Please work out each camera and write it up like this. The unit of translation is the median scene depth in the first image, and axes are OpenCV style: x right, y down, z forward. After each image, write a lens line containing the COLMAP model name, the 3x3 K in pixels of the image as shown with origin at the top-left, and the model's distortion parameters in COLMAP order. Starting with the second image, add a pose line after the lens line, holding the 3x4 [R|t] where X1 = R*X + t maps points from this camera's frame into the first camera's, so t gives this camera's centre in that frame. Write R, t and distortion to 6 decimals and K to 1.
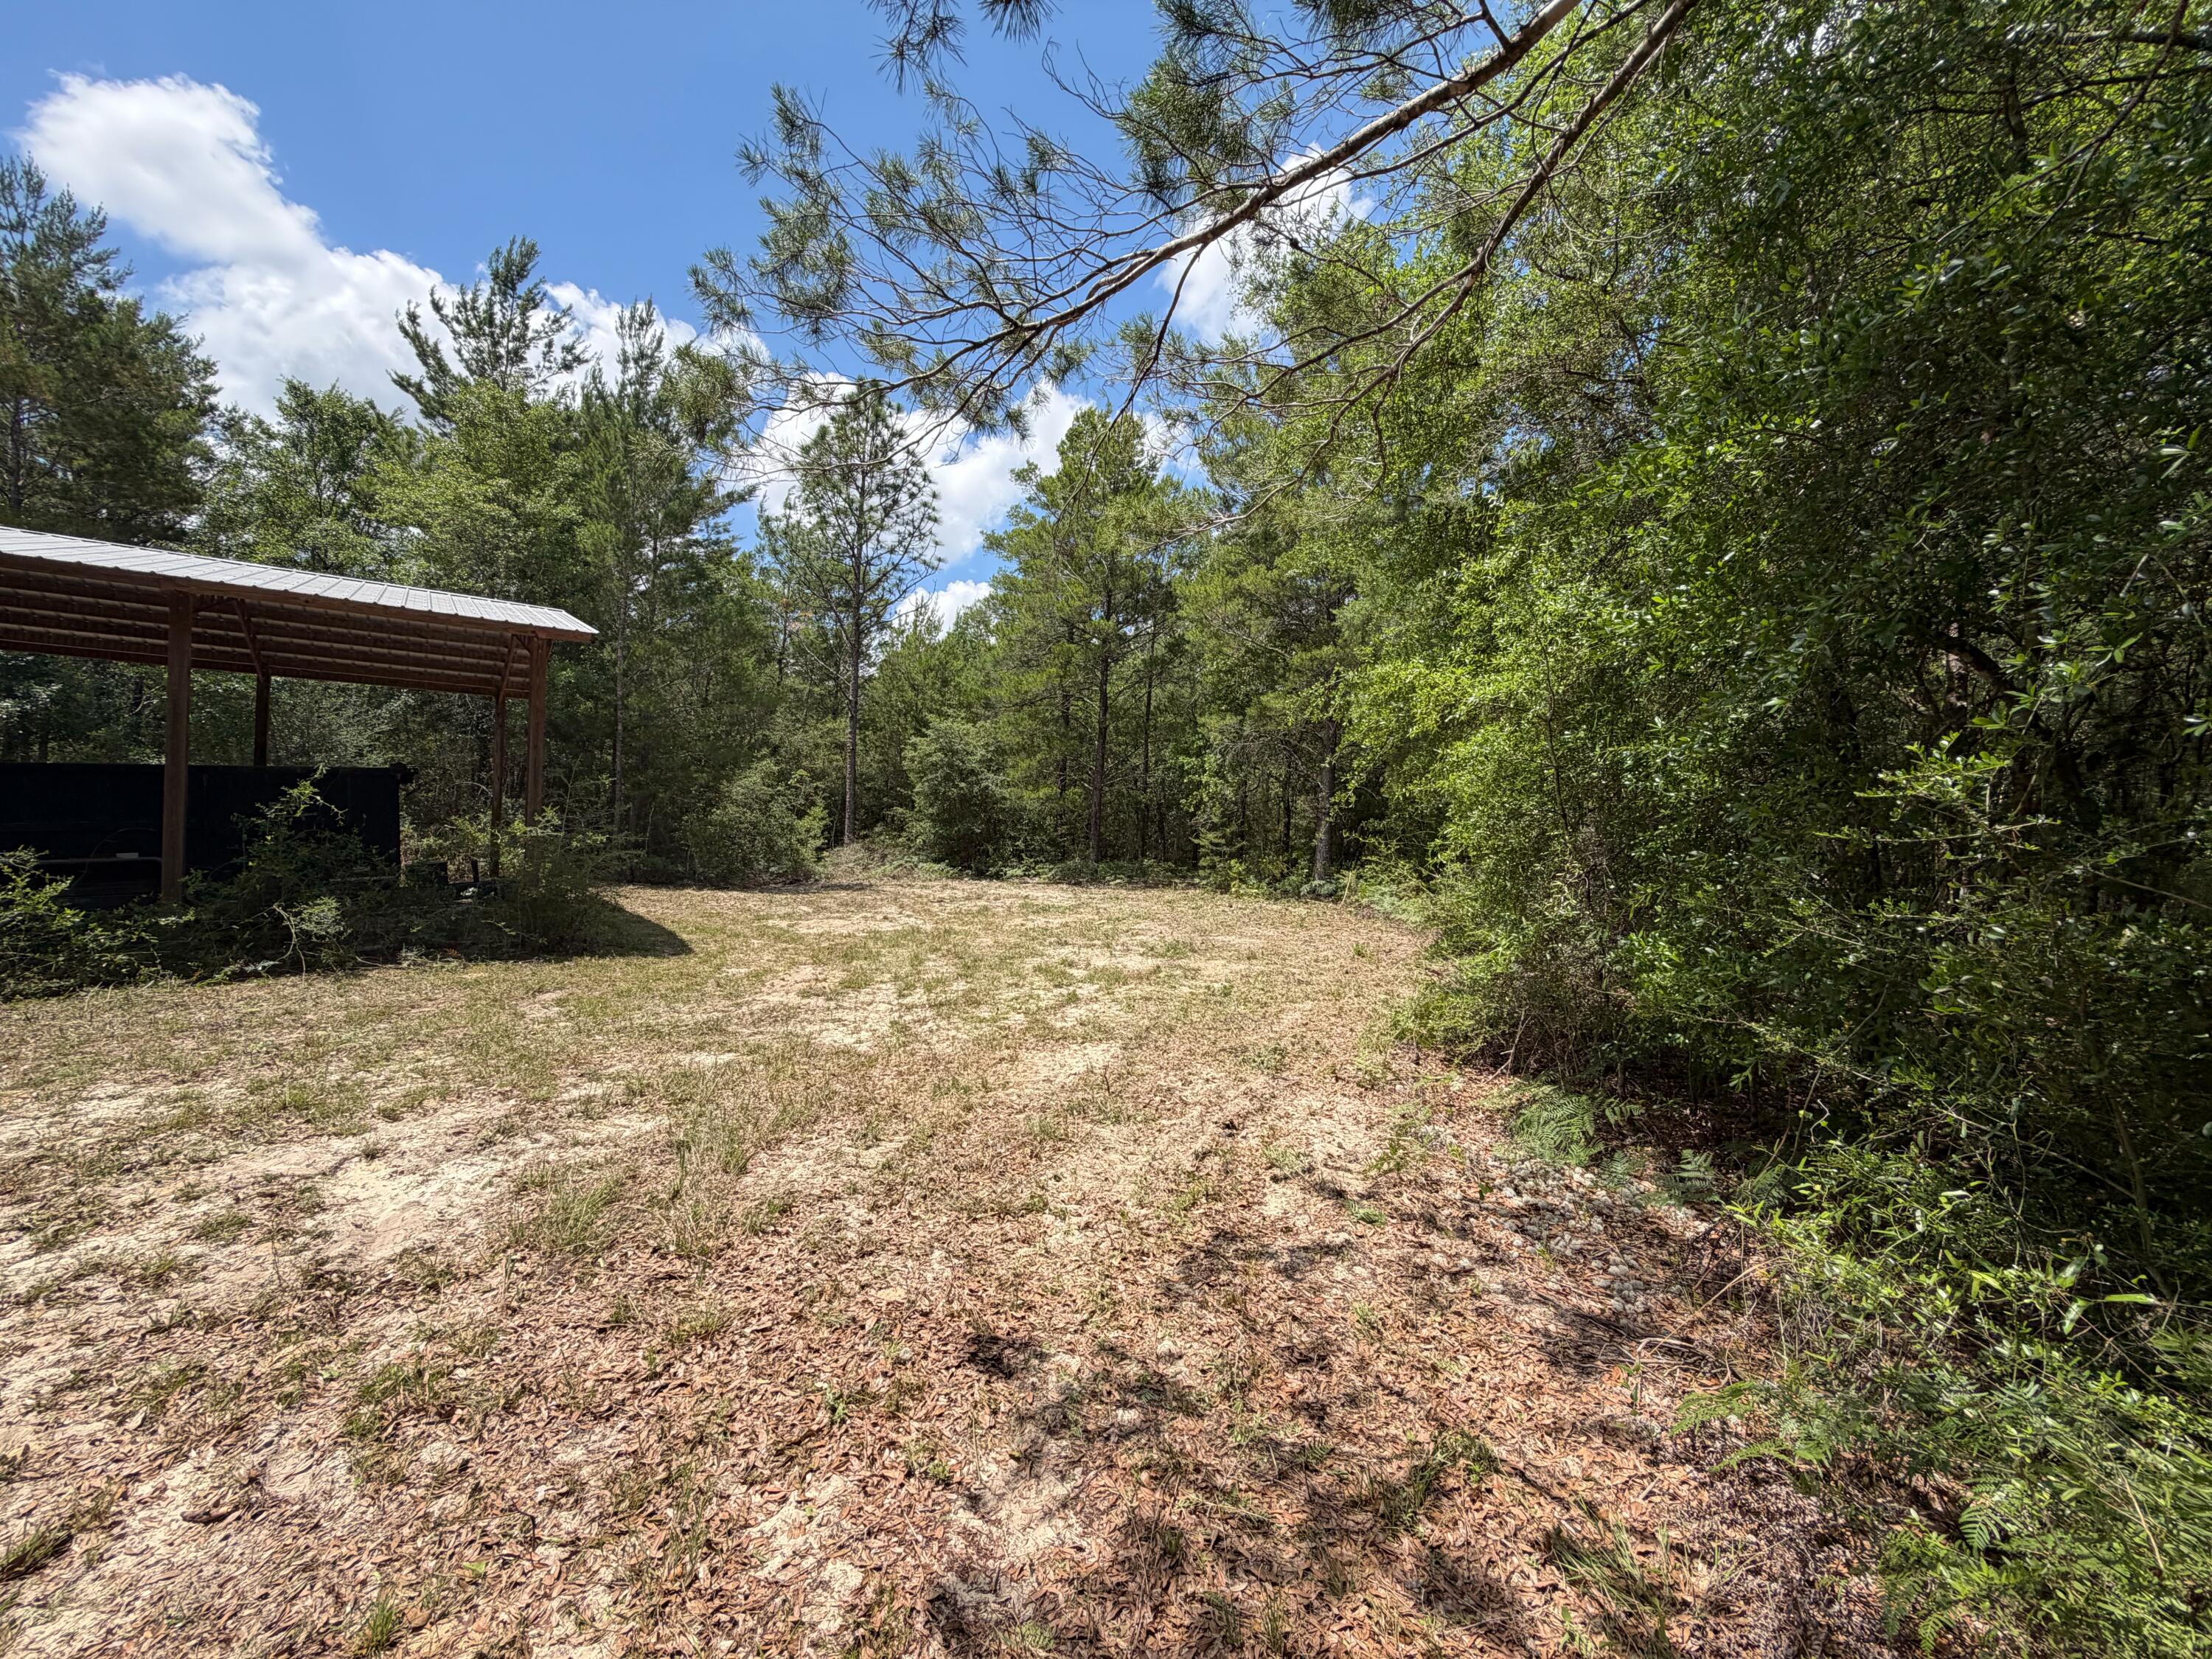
lens RADIAL K [[877.6, 0, 1106.0], [0, 877.6, 829.5], [0, 0, 1]] dist [0.001288, 0.000221]
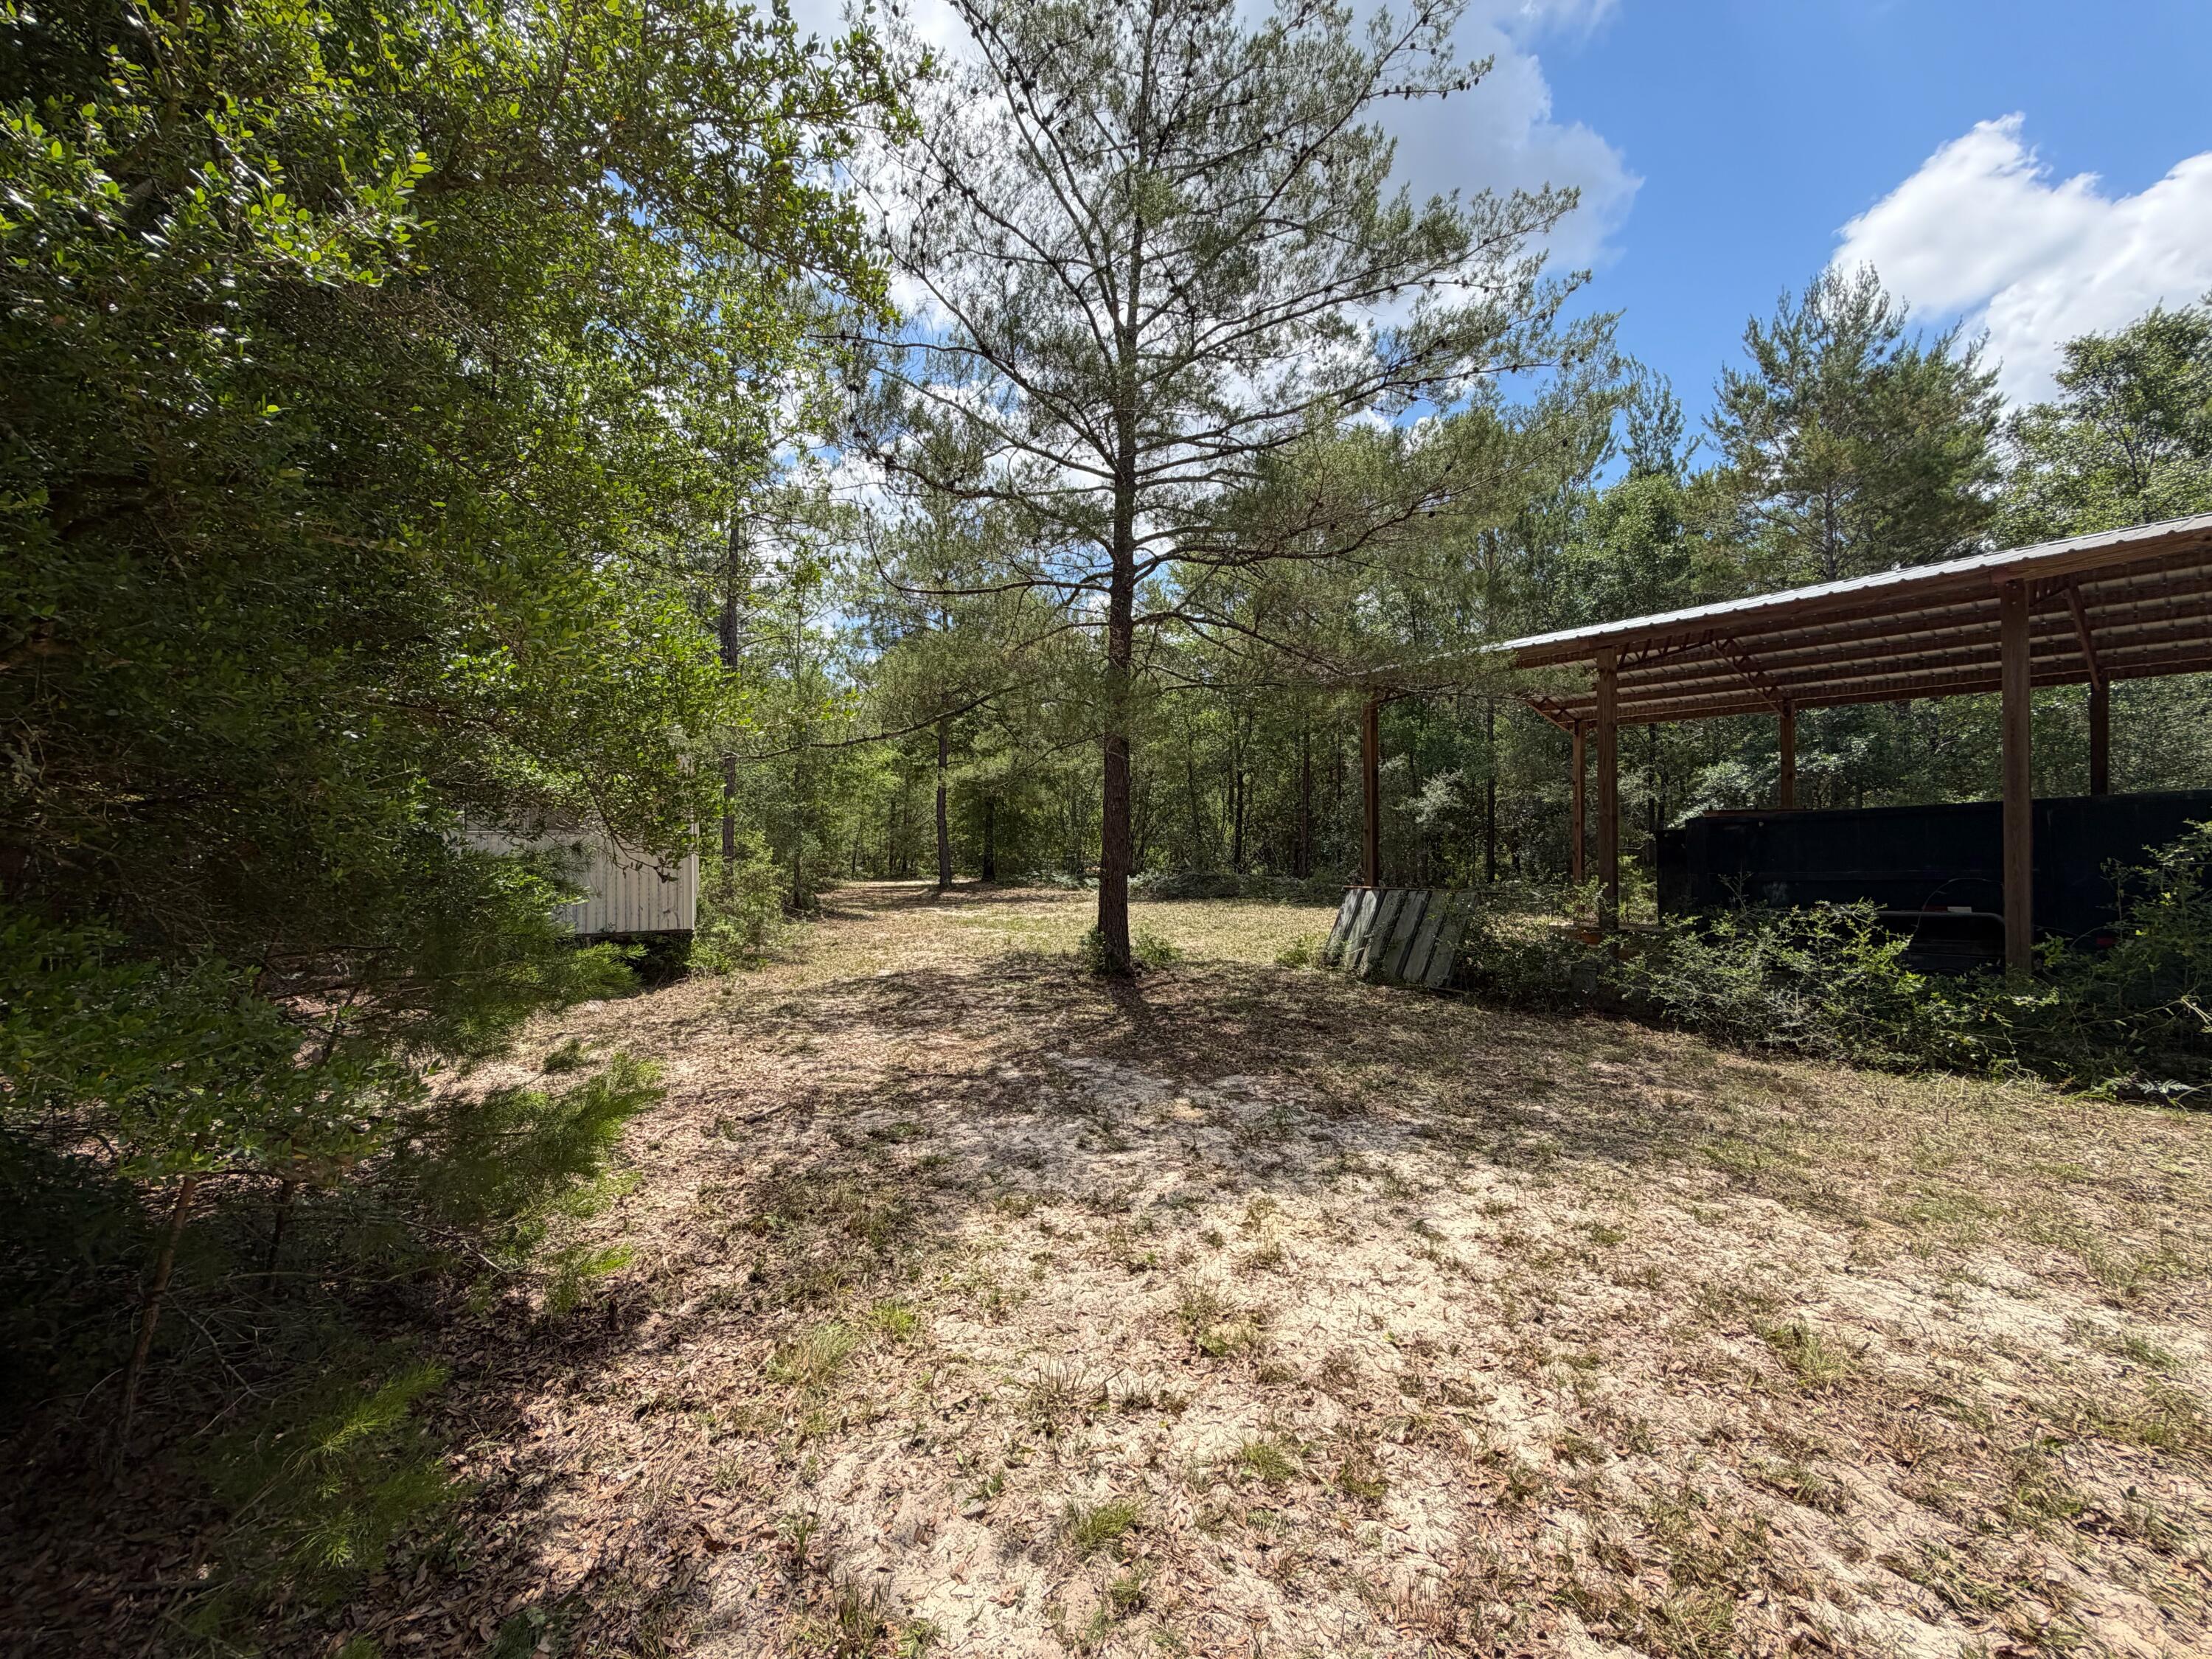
lens RADIAL K [[877.6, 0, 1106.0], [0, 877.6, 829.5], [0, 0, 1]] dist [0.001288, 0.000221]
pose [[-0.011774, -0.042774, -0.999015, -0.274534], [-0.003658, 0.999080, -0.042734, -0.009903], [0.999924, 0.003152, -0.011919, 0.199498]]
